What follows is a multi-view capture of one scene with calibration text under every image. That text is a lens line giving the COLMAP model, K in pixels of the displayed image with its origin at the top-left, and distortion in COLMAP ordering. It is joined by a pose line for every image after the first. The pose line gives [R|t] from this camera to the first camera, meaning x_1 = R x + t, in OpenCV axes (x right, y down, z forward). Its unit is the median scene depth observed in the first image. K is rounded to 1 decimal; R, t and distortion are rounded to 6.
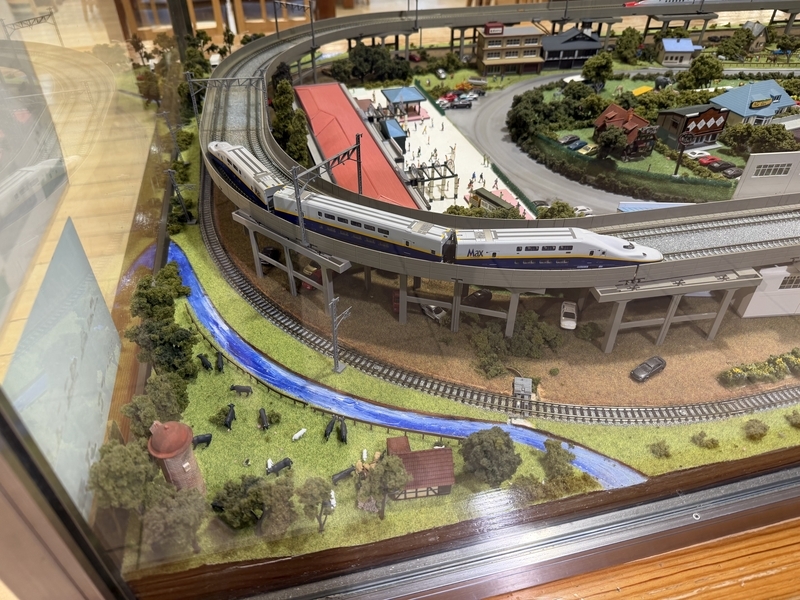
lens RADIAL K [[570.3, 0, 400.0], [0, 570.3, 300.5], [0, 0, 1]] dist [-0.004973, -0.018131]
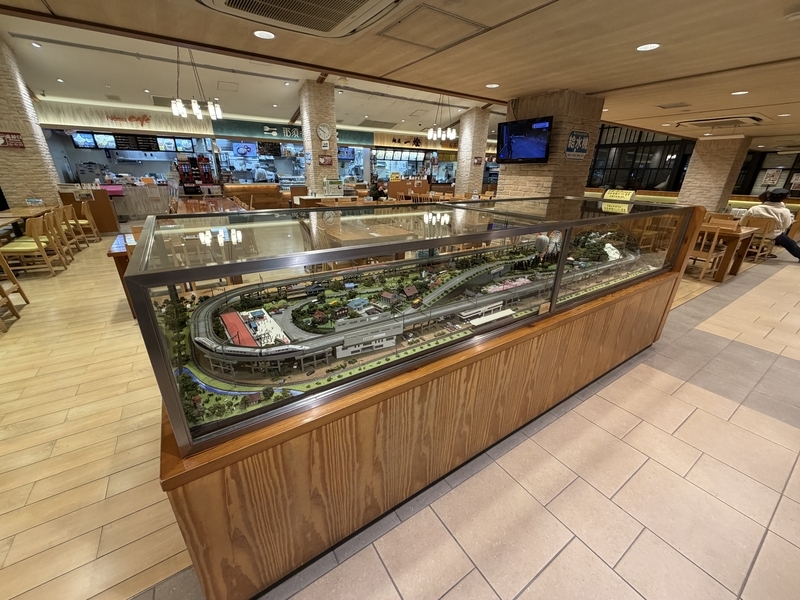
lens RADIAL K [[318.7, 0, 397.9], [0, 318.7, 302.6], [0, 0, 1]] dist [0.002168, 0.000145]
pose [[0.940548, -0.116224, 0.319159, 0.214037], [0.199610, 0.949391, -0.242515, 0.216326], [-0.274820, 0.291804, 0.916146, -1.060825]]
